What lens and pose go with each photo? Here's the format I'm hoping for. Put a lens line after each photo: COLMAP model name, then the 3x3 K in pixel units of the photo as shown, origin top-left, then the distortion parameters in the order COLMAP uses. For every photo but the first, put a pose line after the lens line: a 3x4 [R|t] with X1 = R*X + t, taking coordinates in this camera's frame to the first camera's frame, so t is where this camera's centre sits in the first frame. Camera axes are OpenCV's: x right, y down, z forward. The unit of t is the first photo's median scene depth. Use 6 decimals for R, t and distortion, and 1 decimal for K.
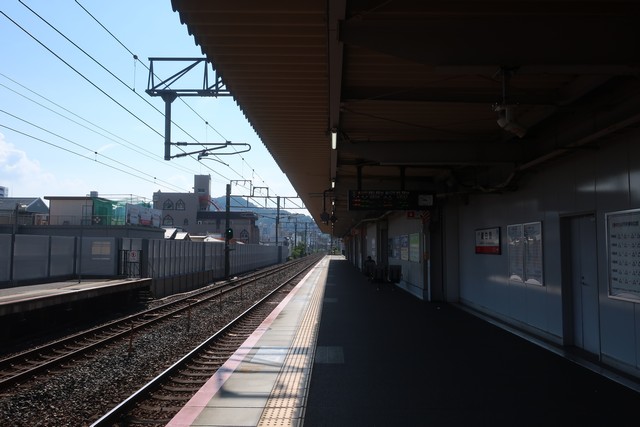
lens RADIAL K [[502.6, 0, 320.0], [0, 502.6, 213.5], [0, 0, 1]] dist [-0.005864, 0.001500]
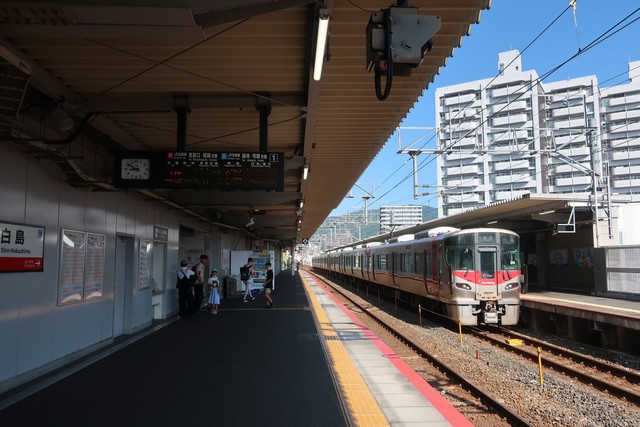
lens RADIAL K [[502.6, 0, 320.0], [0, 502.6, 213.5], [0, 0, 1]] dist [-0.005864, 0.001500]
pose [[-0.996863, -0.012178, -0.078208, 0.079326], [0.000343, 0.987419, -0.158128, 0.123037], [0.079149, -0.157658, -0.984317, 1.845522]]
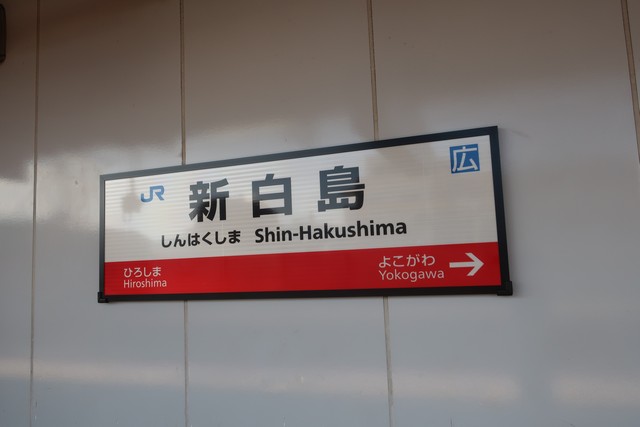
lens RADIAL K [[502.6, 0, 320.0], [0, 502.6, 213.5], [0, 0, 1]] dist [-0.005864, 0.001500]
pose [[0.309575, 0.078424, 0.947636, 0.209388], [-0.020174, 0.996910, -0.075911, 0.078466], [-0.950661, 0.004383, 0.310200, 1.132380]]
